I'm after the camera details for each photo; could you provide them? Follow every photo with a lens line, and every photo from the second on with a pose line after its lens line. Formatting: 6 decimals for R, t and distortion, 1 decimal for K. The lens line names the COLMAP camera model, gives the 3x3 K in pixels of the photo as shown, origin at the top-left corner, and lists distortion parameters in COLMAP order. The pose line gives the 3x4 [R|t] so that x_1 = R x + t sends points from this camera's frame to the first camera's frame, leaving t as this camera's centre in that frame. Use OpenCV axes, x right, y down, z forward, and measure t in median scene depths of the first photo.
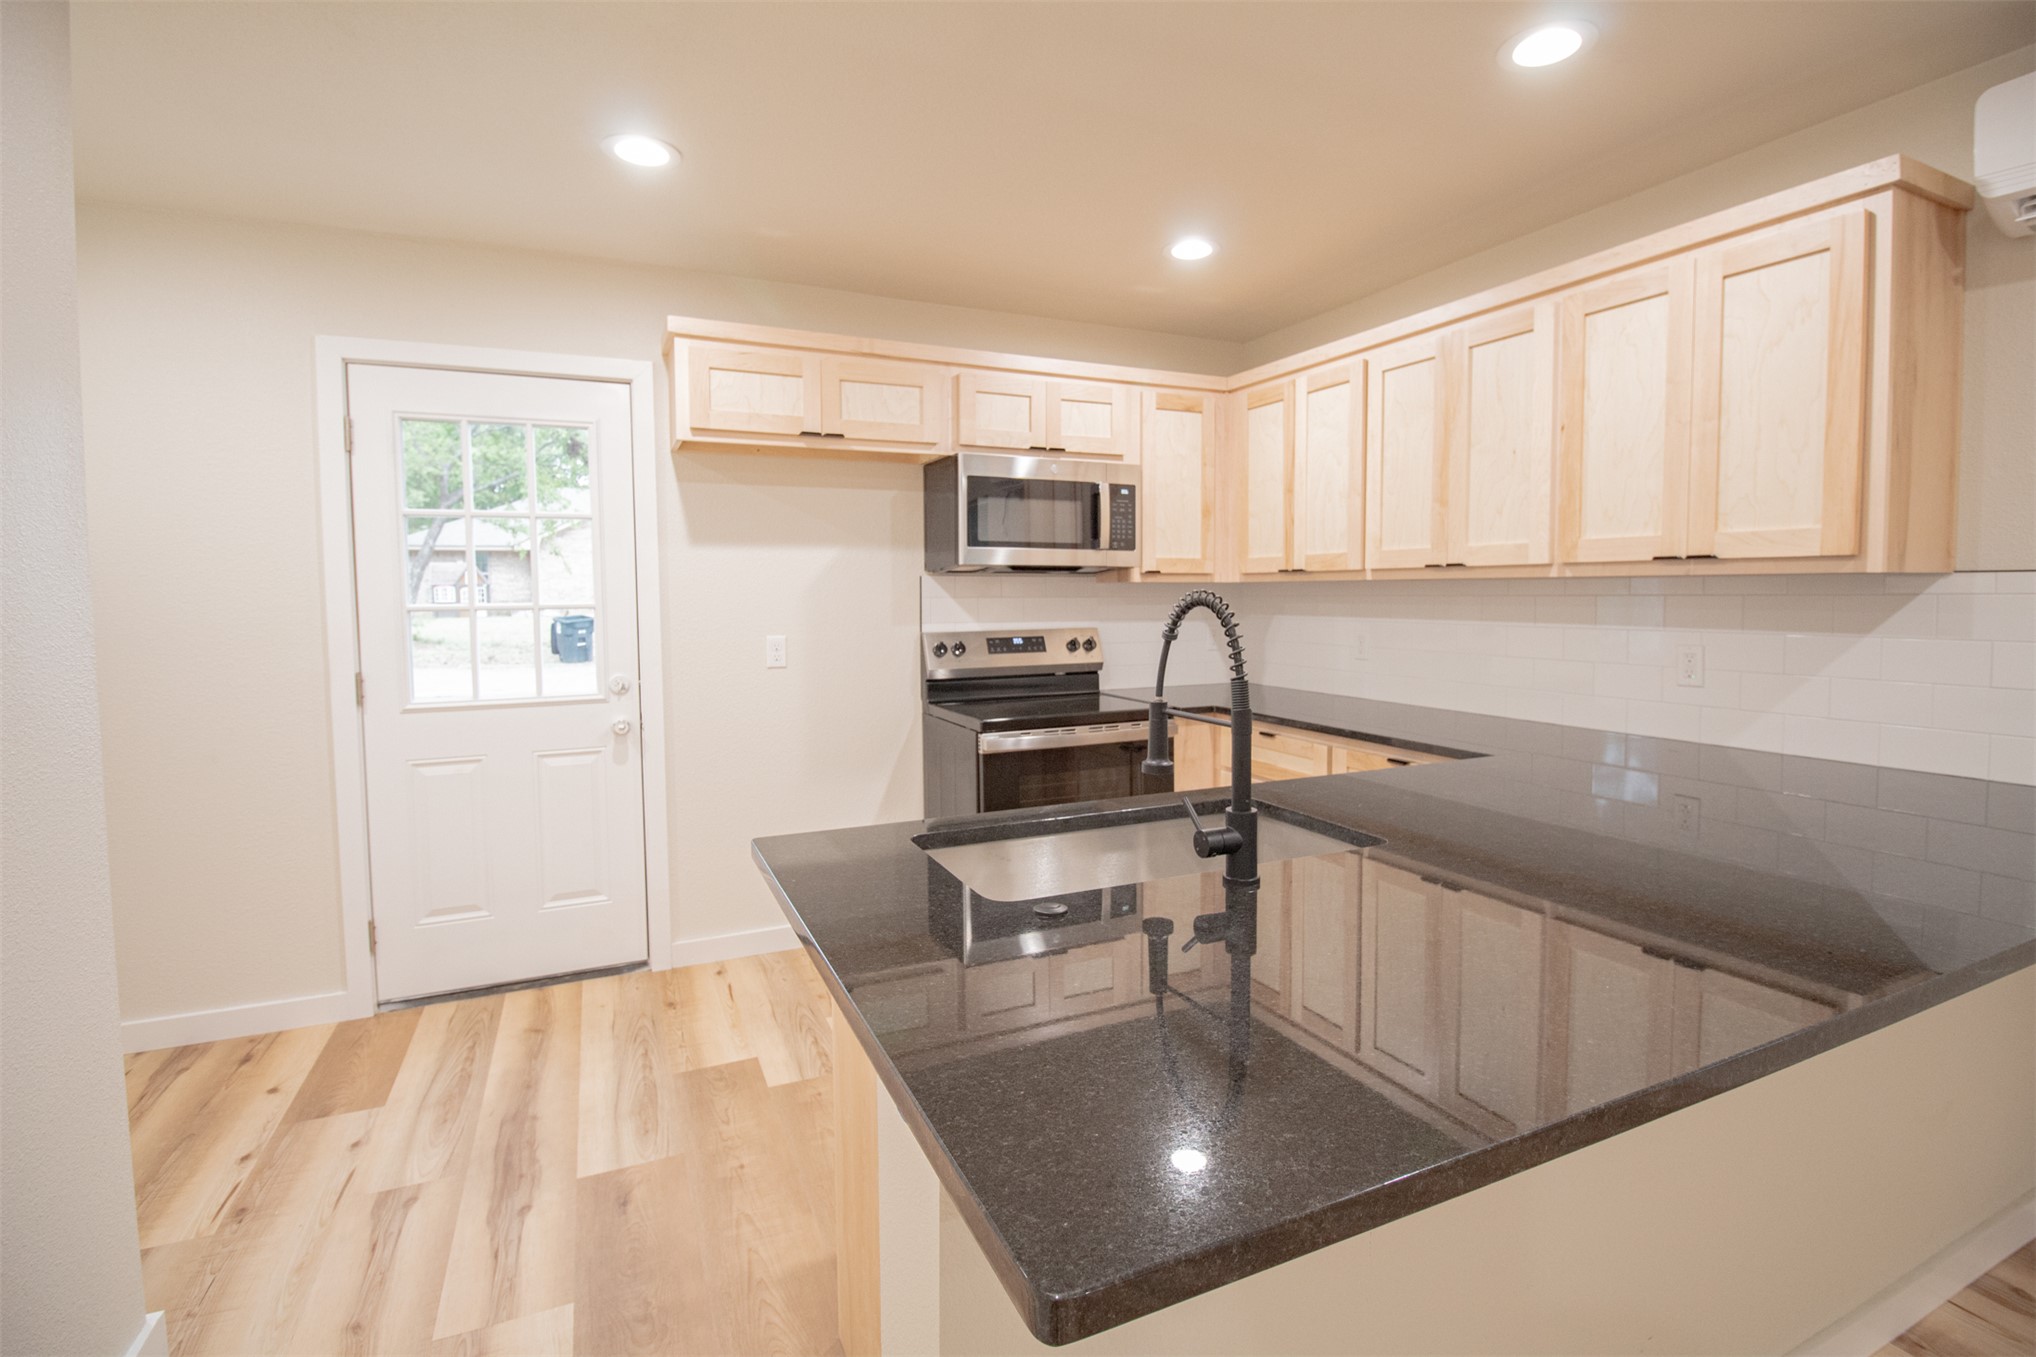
lens RADIAL K [[941.5, 0, 1034.0], [0, 941.5, 640.3], [0, 0, 1]] dist [-0.002811, -0.011326]
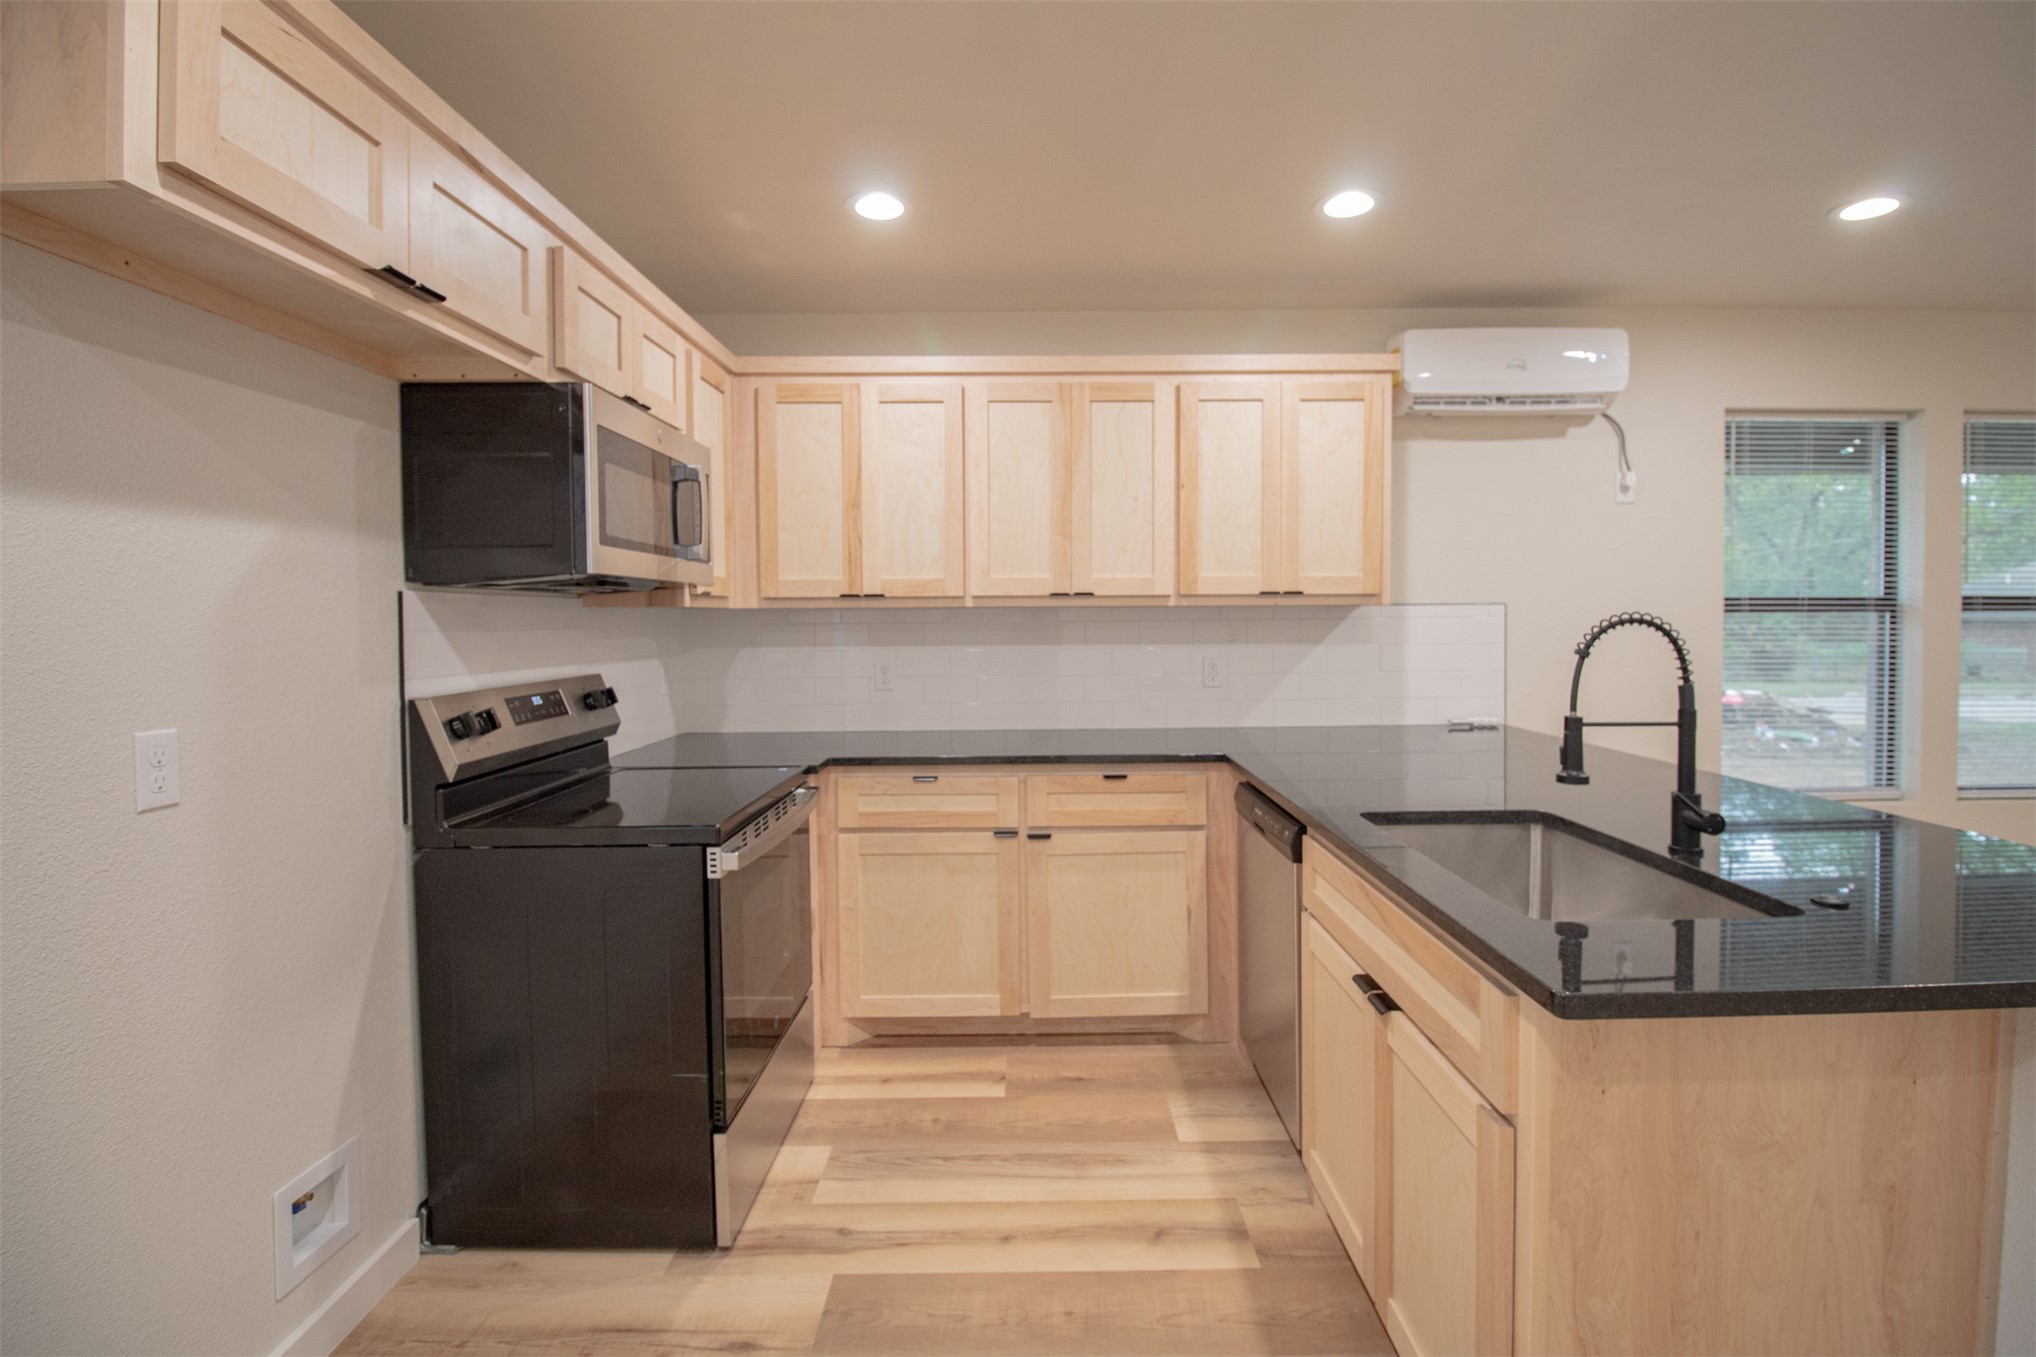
lens RADIAL K [[941.5, 0, 1037.1], [0, 941.5, 644.1], [0, 0, 1]] dist [-0.002811, -0.011326]
pose [[0.416513, -0.025383, 0.908776, -0.572507], [0.051907, 0.998644, 0.004103, -0.028376], [-0.907647, 0.045462, 0.417265, 0.584249]]
